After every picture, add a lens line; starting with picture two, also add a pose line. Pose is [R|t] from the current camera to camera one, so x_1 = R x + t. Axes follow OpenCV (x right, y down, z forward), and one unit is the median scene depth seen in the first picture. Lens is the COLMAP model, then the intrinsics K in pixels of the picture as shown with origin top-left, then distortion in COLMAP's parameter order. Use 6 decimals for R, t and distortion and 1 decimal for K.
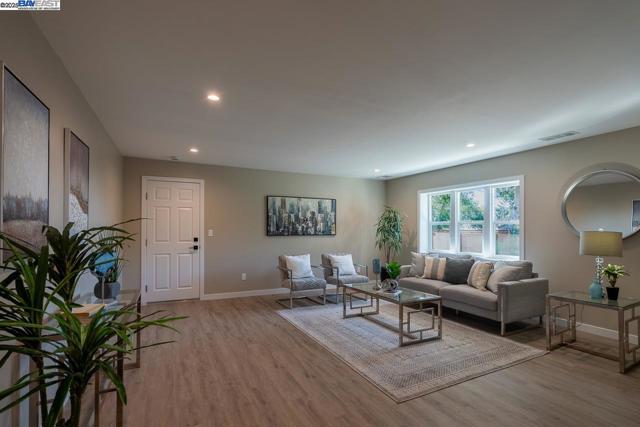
lens RADIAL K [[295.0, 0, 328.6], [0, 295.0, 229.7], [0, 0, 1]] dist [-0.004664, 0.003363]
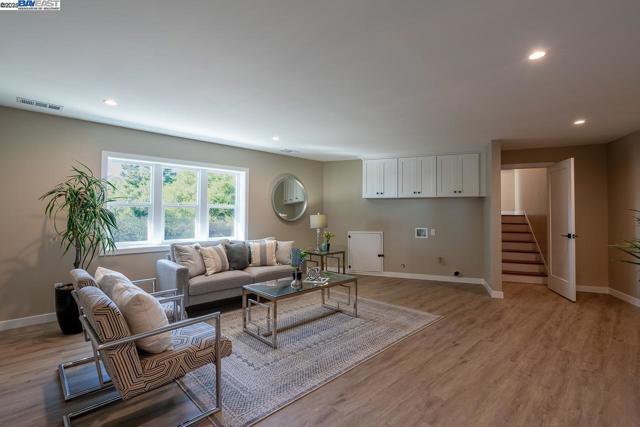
lens RADIAL K [[295.0, 0, 317.6], [0, 295.0, 213.3], [0, 0, 1]] dist [-0.004664, 0.003363]
pose [[-0.249017, -0.000269, 0.968499, -0.443971], [-0.002122, 0.999998, -0.000268, -0.000873], [-0.968497, -0.002122, -0.249017, 0.777186]]
